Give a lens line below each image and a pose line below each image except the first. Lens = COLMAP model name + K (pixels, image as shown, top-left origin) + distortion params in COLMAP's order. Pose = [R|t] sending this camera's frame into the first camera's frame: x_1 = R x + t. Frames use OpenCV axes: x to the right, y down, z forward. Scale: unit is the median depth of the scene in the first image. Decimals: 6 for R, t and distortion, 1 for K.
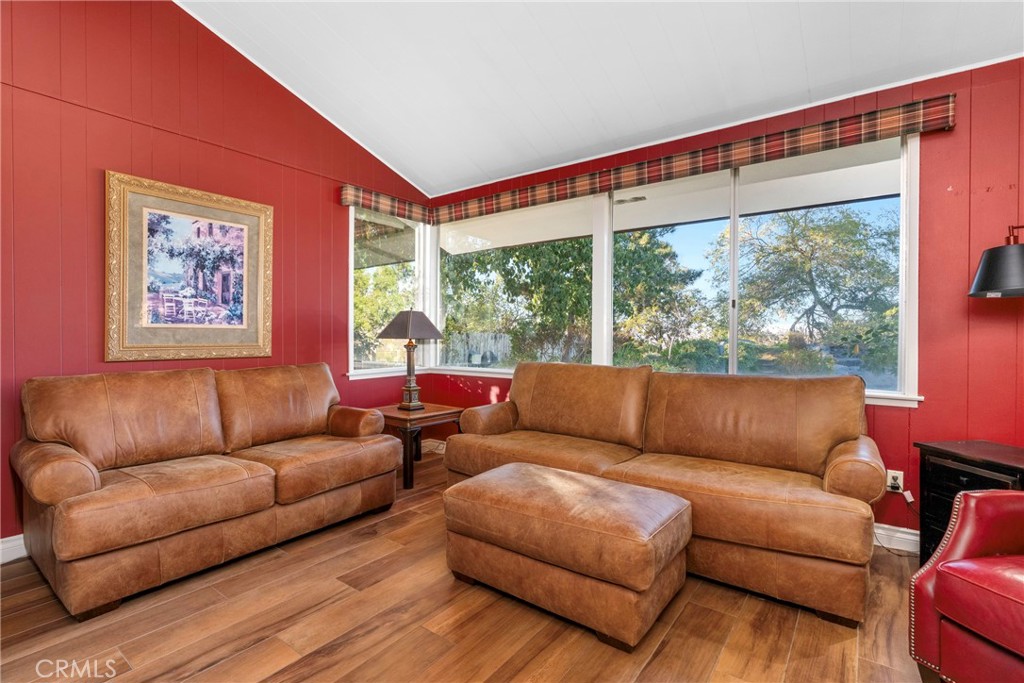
lens RADIAL K [[466.7, 0, 513.9], [0, 466.7, 341.6], [0, 0, 1]] dist [-0.002682, 0.000600]
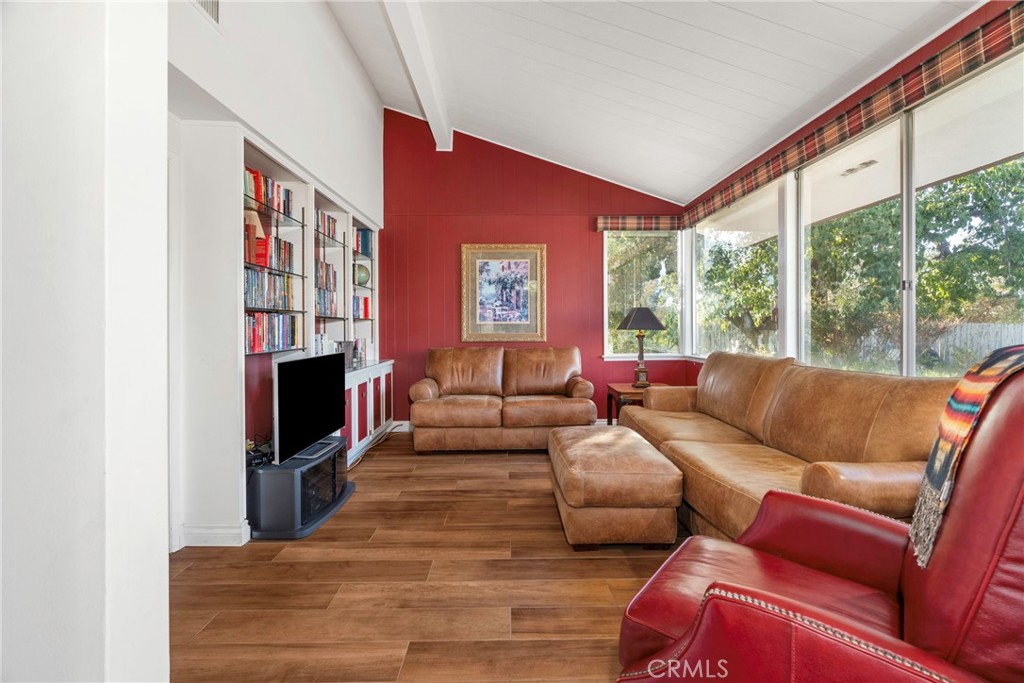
lens RADIAL K [[466.7, 0, 523.7], [0, 466.7, 328.9], [0, 0, 1]] dist [-0.002682, 0.000600]
pose [[0.617127, -0.002780, -0.786858, 0.728888], [-0.005994, 0.999948, -0.008234, 0.003065], [0.786841, 0.009797, 0.617079, -0.001974]]
